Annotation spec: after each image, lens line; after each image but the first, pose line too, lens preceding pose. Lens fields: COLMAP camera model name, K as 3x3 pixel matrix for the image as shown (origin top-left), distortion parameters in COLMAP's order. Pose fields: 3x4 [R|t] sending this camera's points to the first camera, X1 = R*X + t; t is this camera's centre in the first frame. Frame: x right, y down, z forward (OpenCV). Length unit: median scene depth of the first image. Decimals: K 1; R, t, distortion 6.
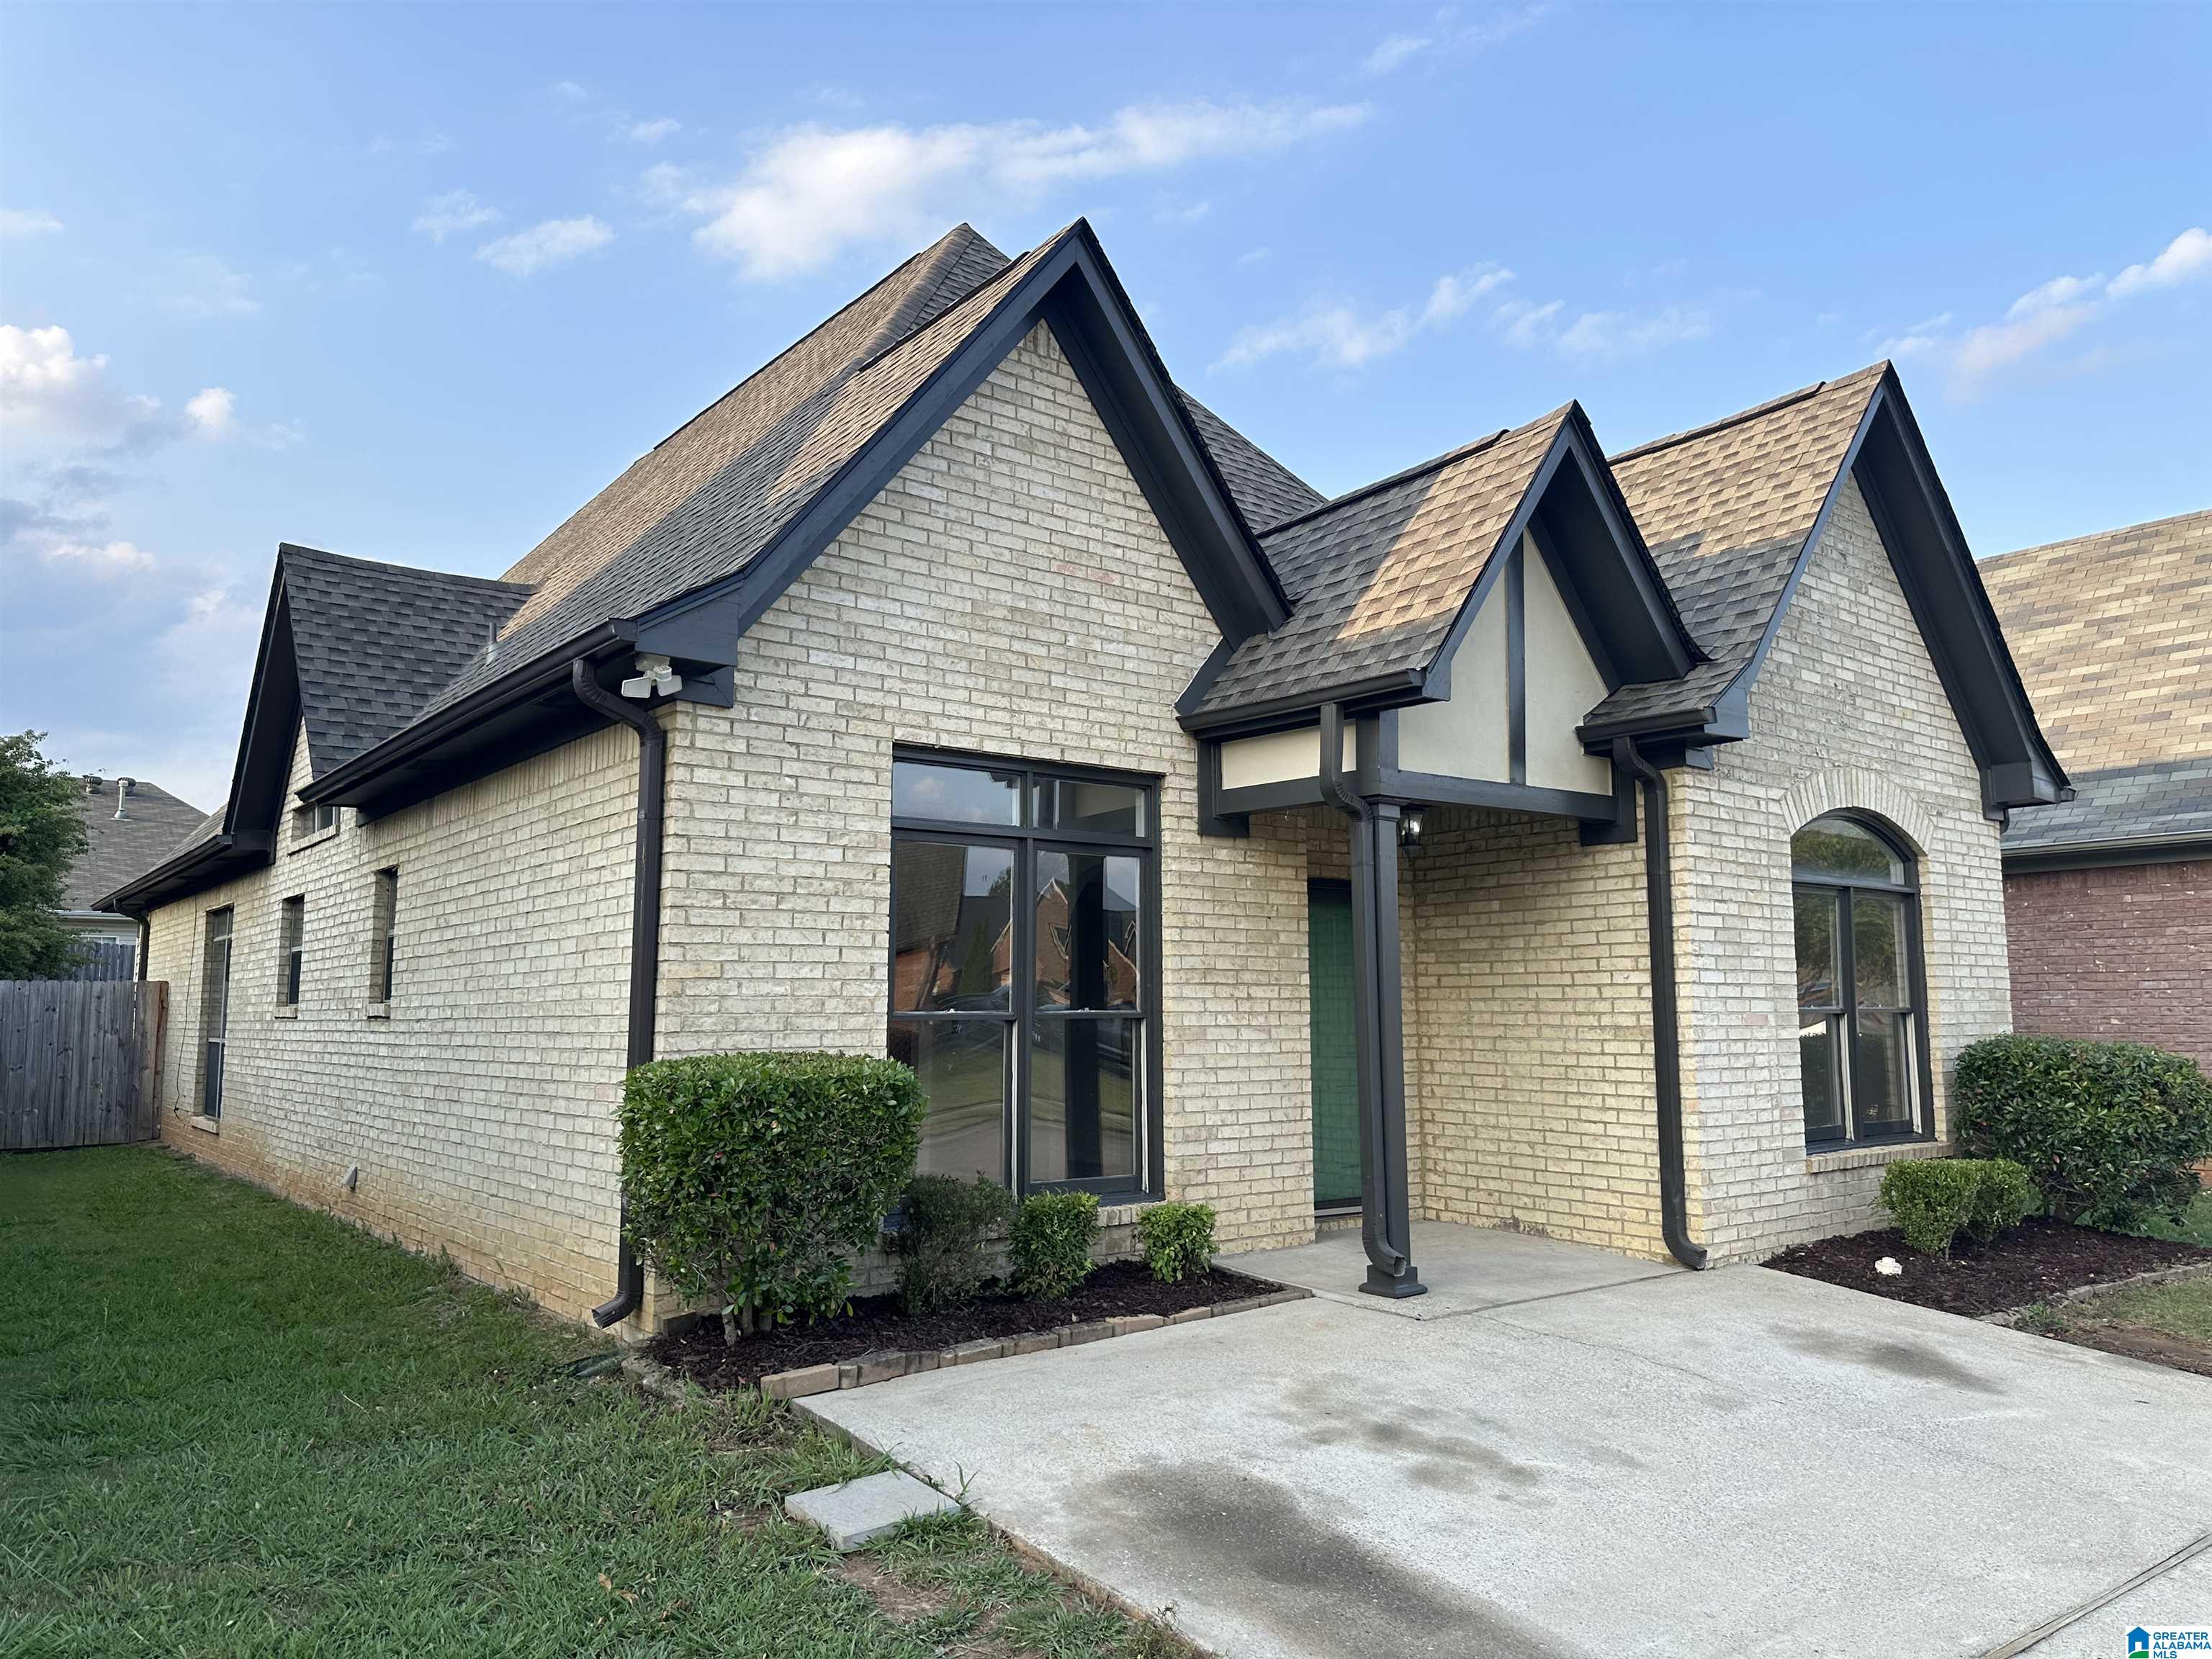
lens RADIAL K [[1542.4, 0, 1095.4], [0, 1542.4, 845.1], [0, 0, 1]] dist [0.006952, -0.038817]
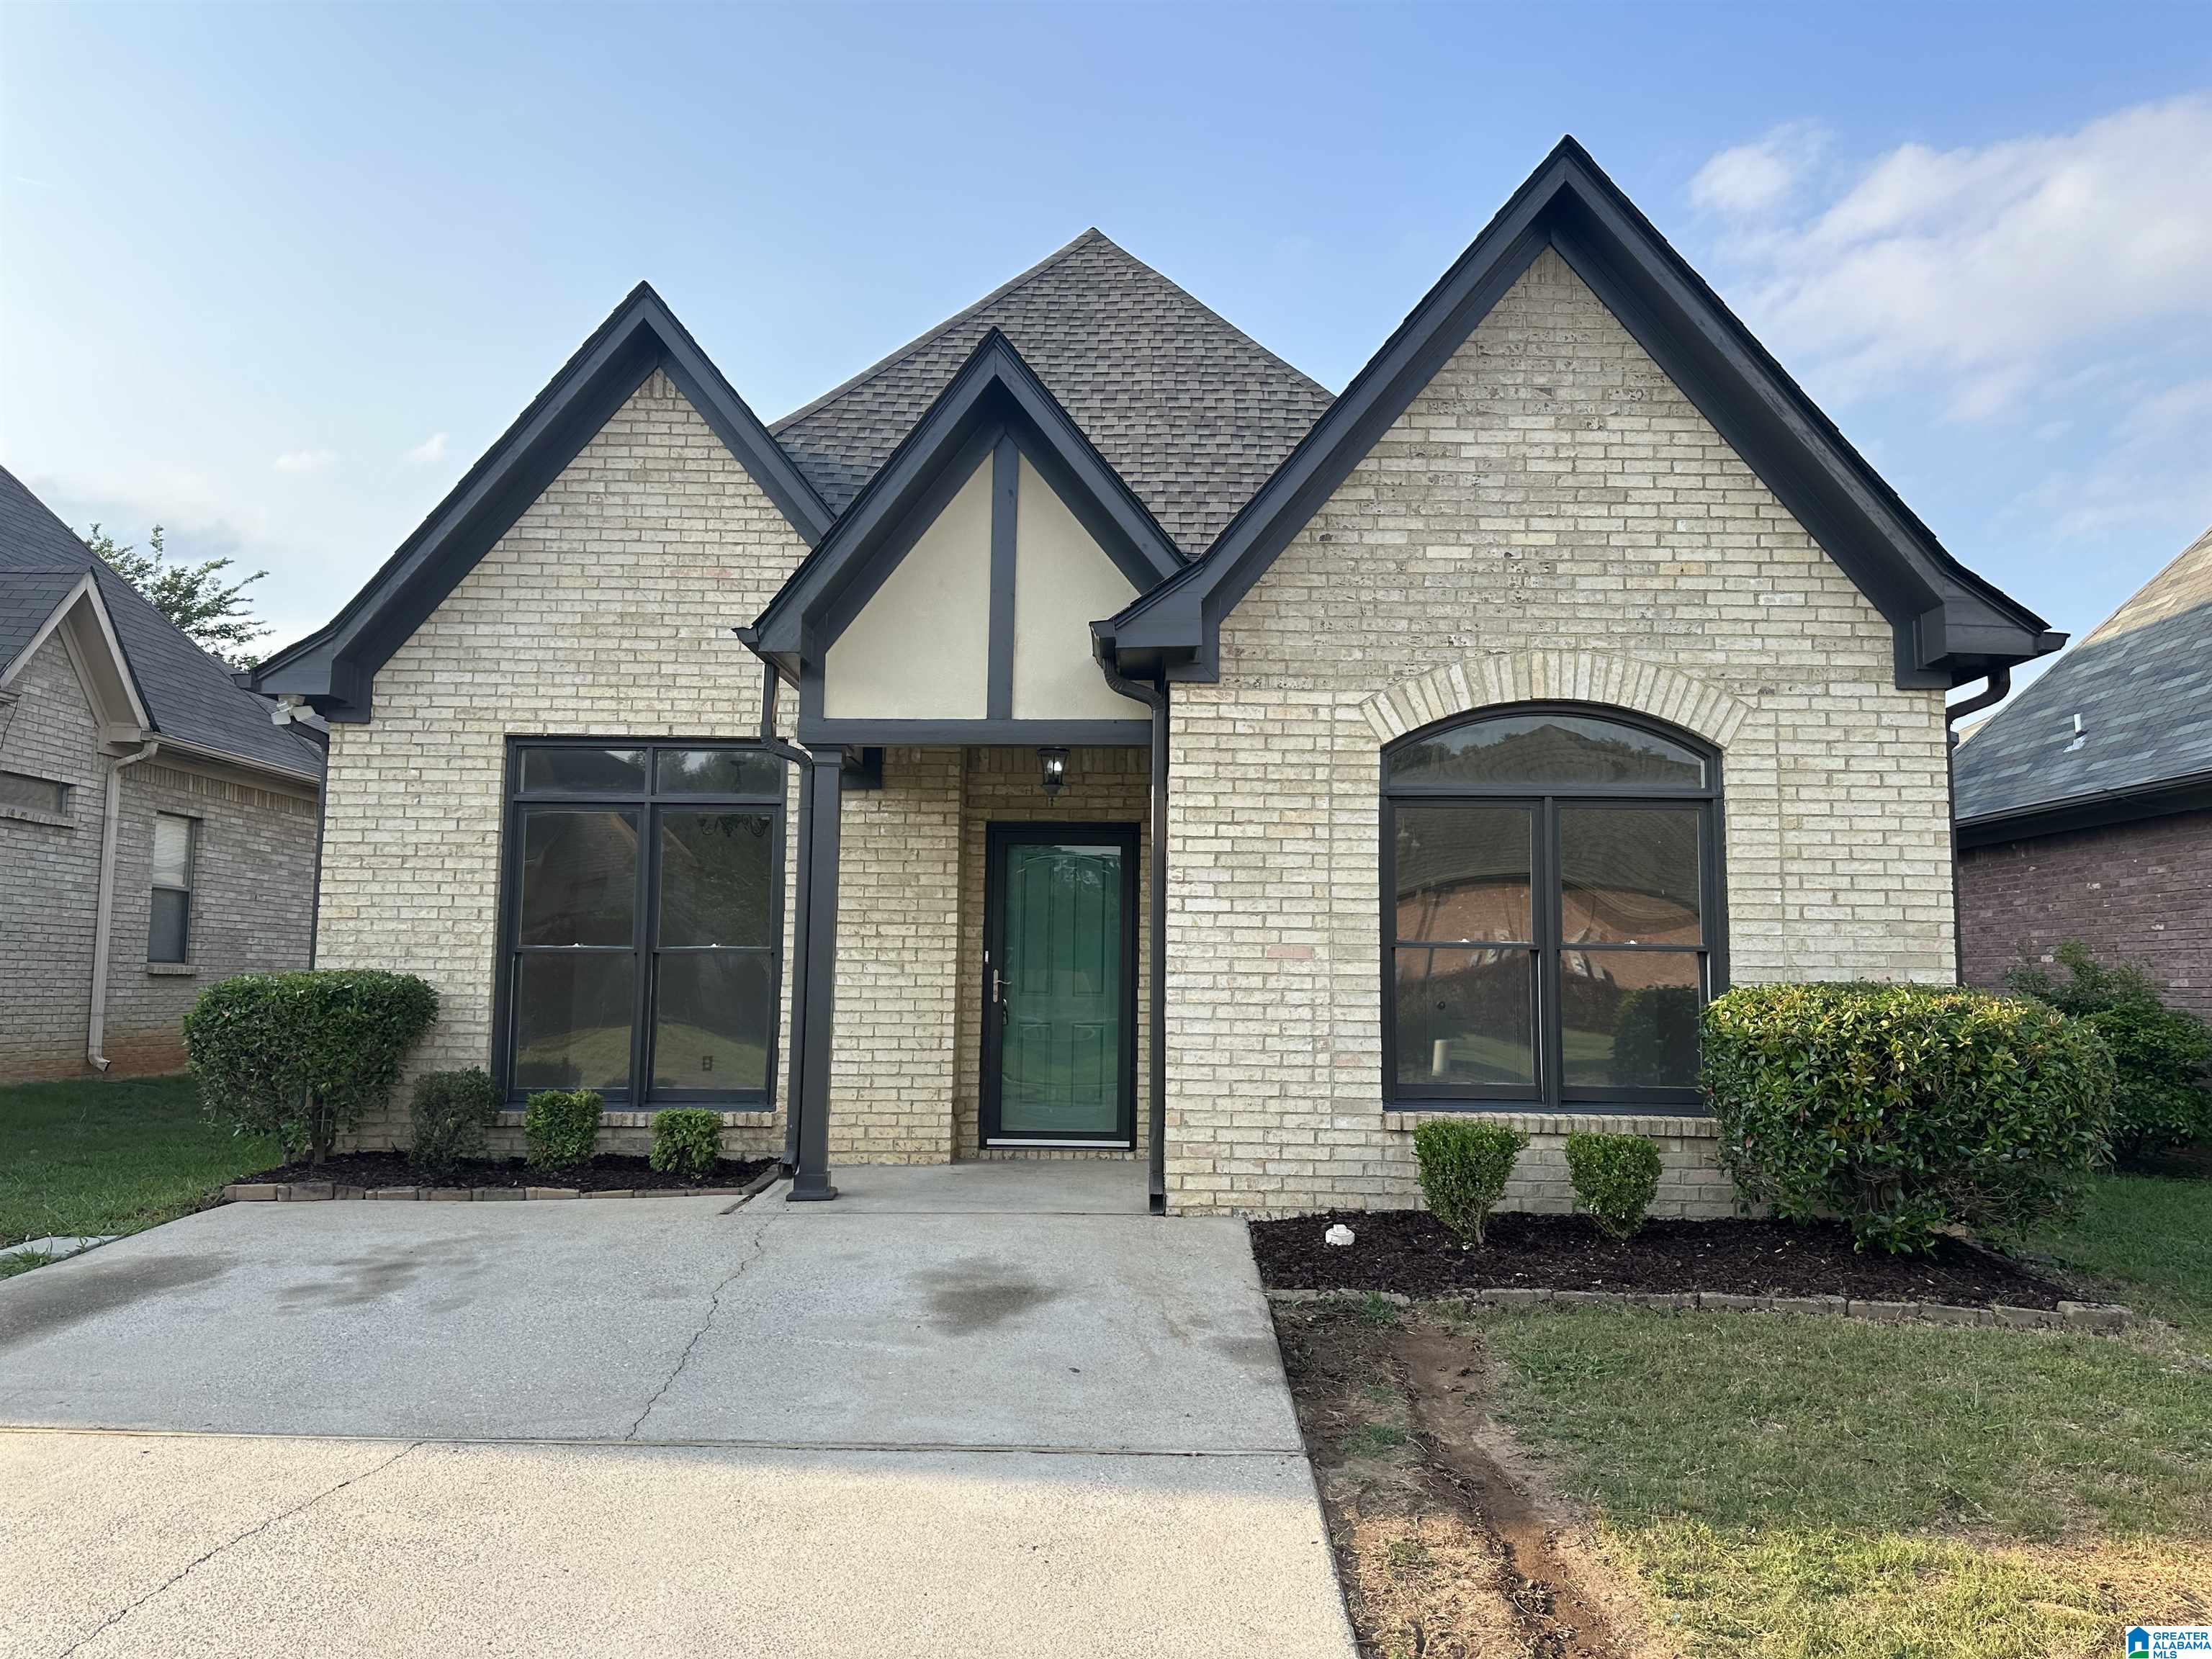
lens RADIAL K [[1542.4, 0, 1204.7], [0, 1542.4, 856.5], [0, 0, 1]] dist [0.006952, -0.038817]
pose [[0.812883, -0.042076, -0.580905, 1.028241], [0.053910, 0.998541, 0.003113, 0.058411], [0.579926, -0.033847, 0.813966, 0.274601]]
